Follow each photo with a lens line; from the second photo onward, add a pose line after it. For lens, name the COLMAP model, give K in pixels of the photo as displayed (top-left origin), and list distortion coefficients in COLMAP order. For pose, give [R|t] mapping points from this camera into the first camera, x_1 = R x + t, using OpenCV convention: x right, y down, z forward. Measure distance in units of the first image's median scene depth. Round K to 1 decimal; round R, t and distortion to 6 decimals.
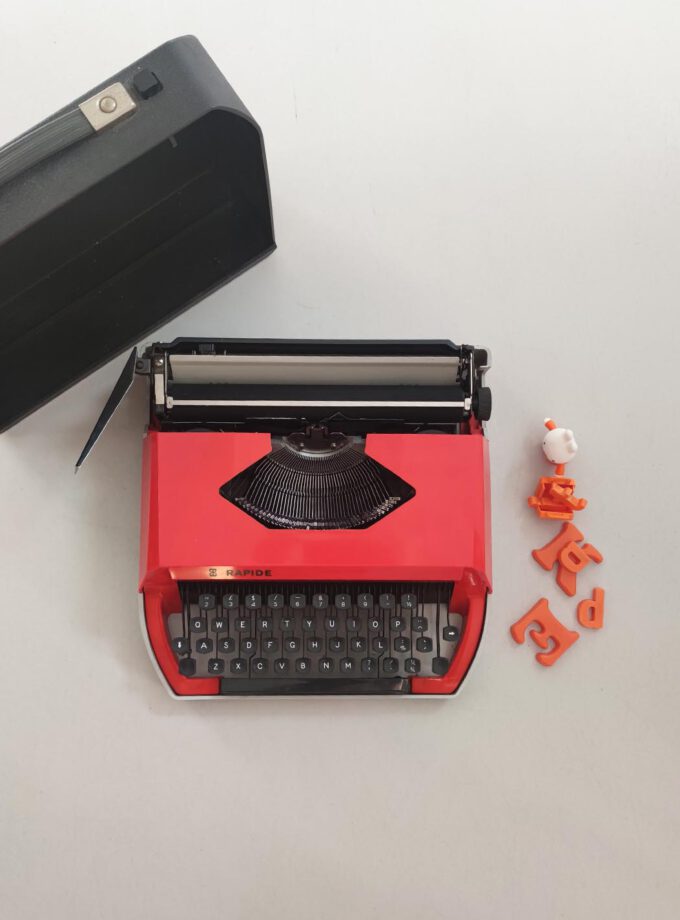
lens RADIAL K [[942.5, 0, 340.0], [0, 942.5, 460.0], [0, 0, 1]] dist [0.005880, -0.000108]
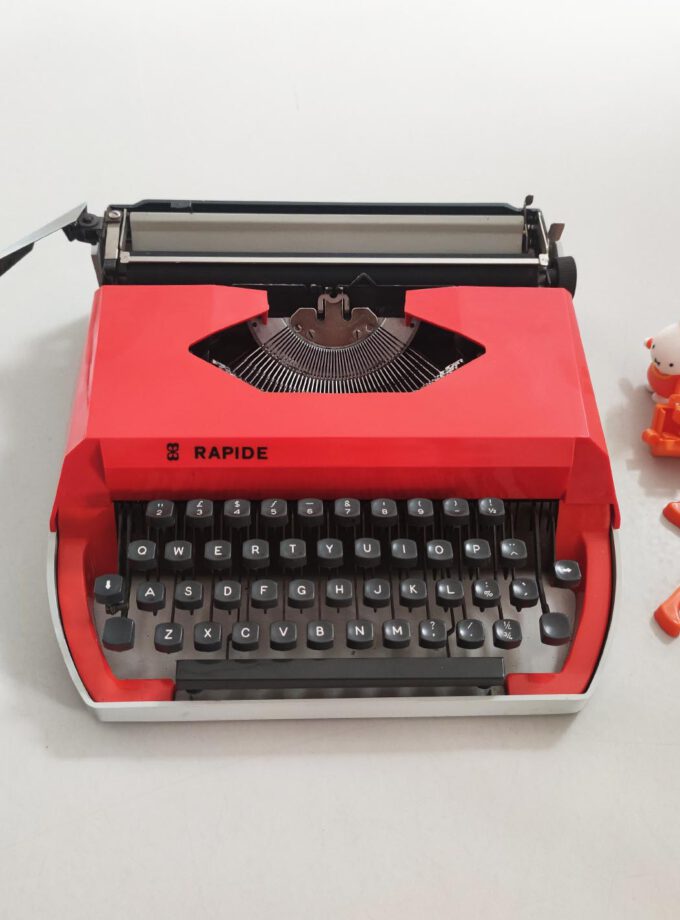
lens RADIAL K [[942.5, 0, 340.0], [0, 942.5, 460.0], [0, 0, 1]] dist [0.005880, -0.000108]
pose [[0.999522, -0.022264, 0.021455, -0.037726], [0.029896, 0.872934, -0.486921, 0.416200], [-0.007889, 0.487329, 0.873183, 0.451322]]
